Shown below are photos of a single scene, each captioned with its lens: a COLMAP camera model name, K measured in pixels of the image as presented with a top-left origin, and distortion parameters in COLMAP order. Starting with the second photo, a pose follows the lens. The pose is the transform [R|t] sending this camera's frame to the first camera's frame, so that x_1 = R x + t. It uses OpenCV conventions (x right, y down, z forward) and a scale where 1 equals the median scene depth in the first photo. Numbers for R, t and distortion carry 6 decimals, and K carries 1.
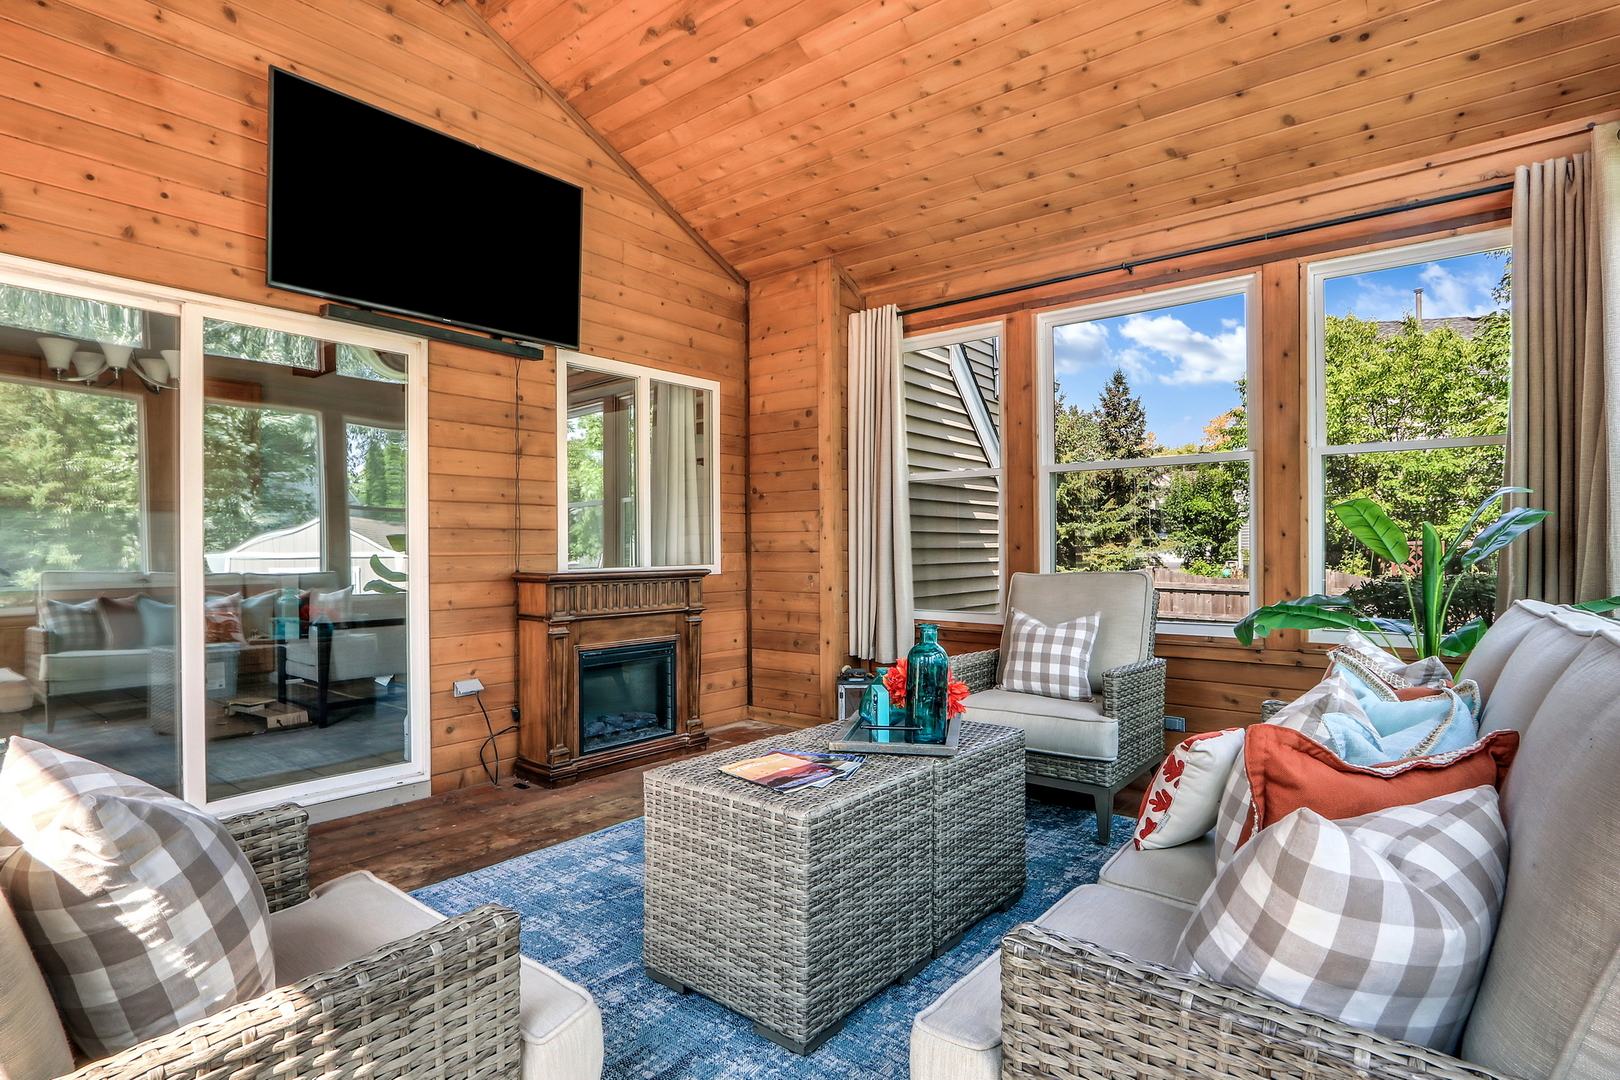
lens RADIAL K [[828.8, 0, 800.1], [0, 828.8, 540.2], [0, 0, 1]] dist [-0.002520, -0.000539]
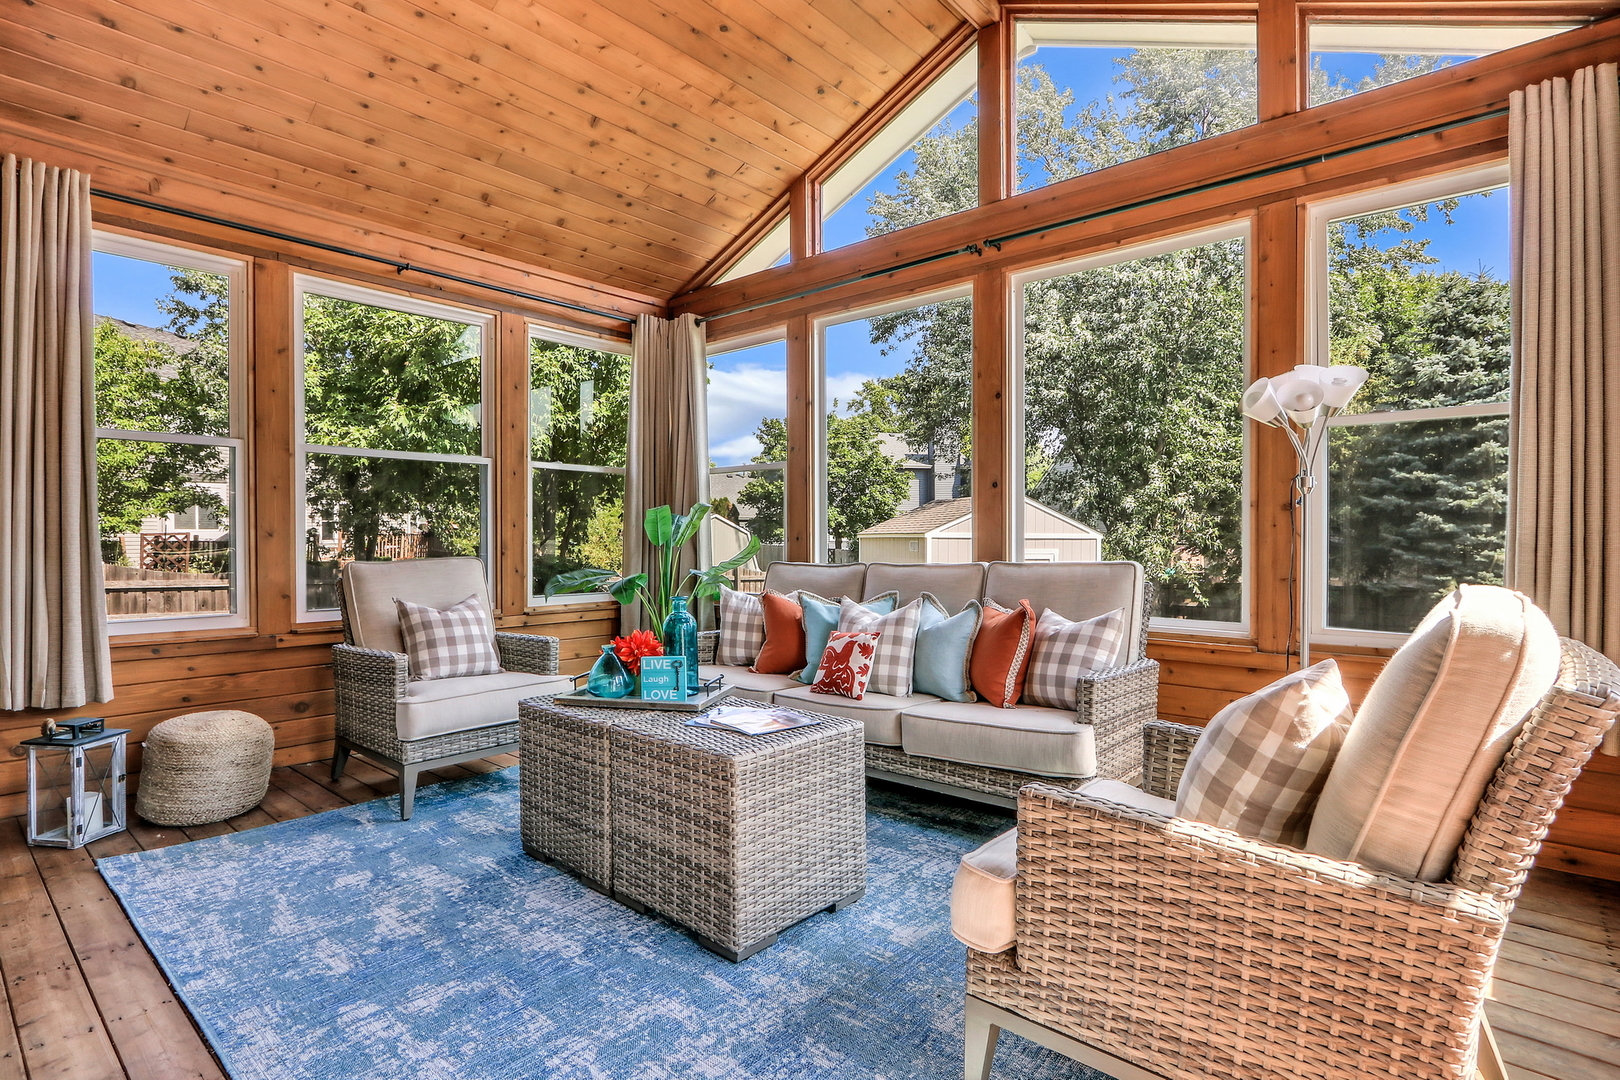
lens RADIAL K [[828.8, 0, 766.8], [0, 828.8, 527.0], [0, 0, 1]] dist [-0.002520, -0.000539]
pose [[0.056952, 0.016540, 0.998240, -0.642941], [-0.004804, 0.999856, -0.016293, 0.014041], [-0.998365, -0.003868, 0.057024, 0.499540]]
